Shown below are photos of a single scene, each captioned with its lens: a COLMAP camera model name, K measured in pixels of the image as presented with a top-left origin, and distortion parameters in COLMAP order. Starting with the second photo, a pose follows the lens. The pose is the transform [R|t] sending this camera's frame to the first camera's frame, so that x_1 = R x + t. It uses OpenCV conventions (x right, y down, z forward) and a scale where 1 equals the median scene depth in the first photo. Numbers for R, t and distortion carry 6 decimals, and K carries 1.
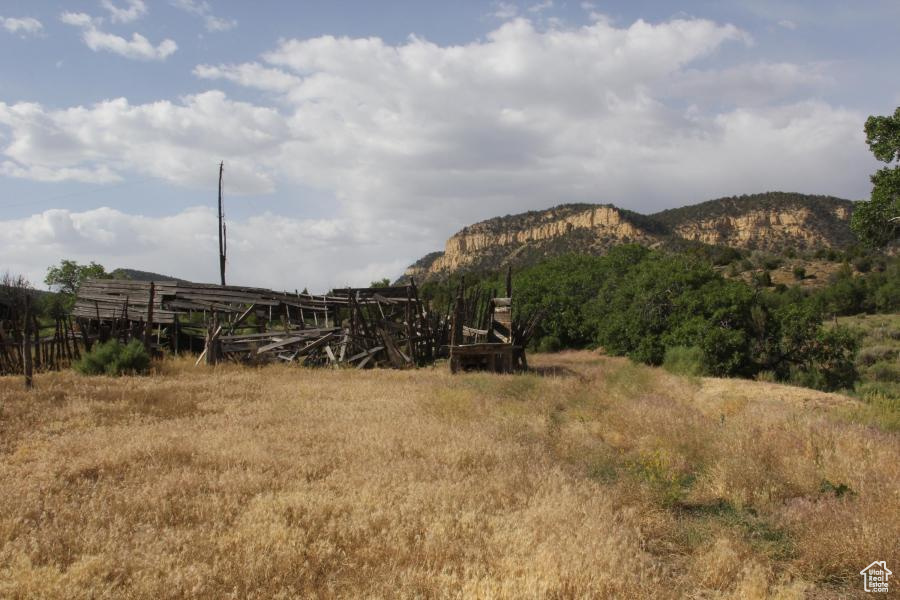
lens RADIAL K [[1007.5, 0, 456.3], [0, 1007.5, 301.8], [0, 0, 1]] dist [0.022402, 0.000000]
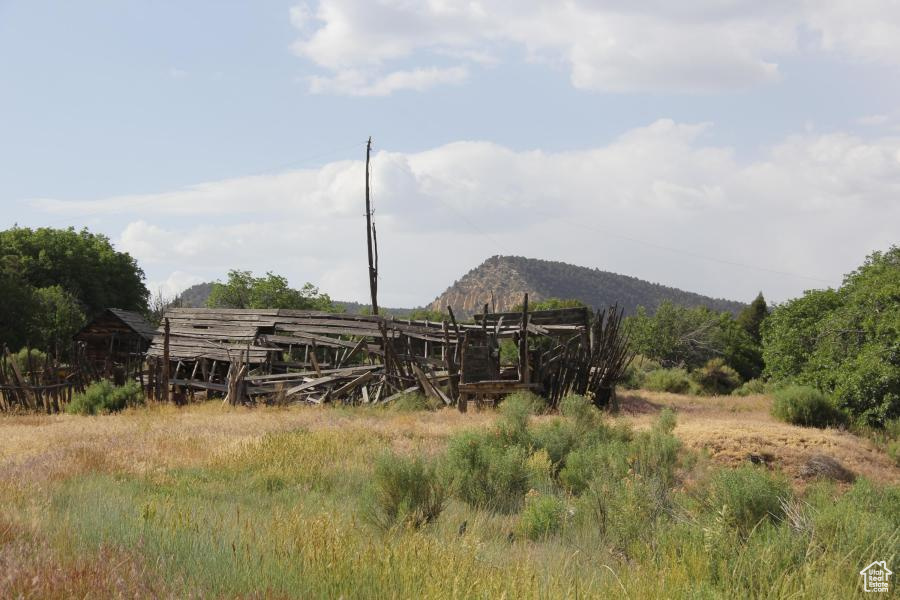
lens RADIAL K [[2120.4, 0, 448.4], [0, 2120.4, 300.3], [0, 0, 1]] dist [0.589927, 0.000000]
pose [[0.941098, -0.021530, -0.337449, 0.677512], [0.018955, 0.999761, -0.010924, -0.010880], [0.337604, 0.003884, 0.941280, -0.841474]]
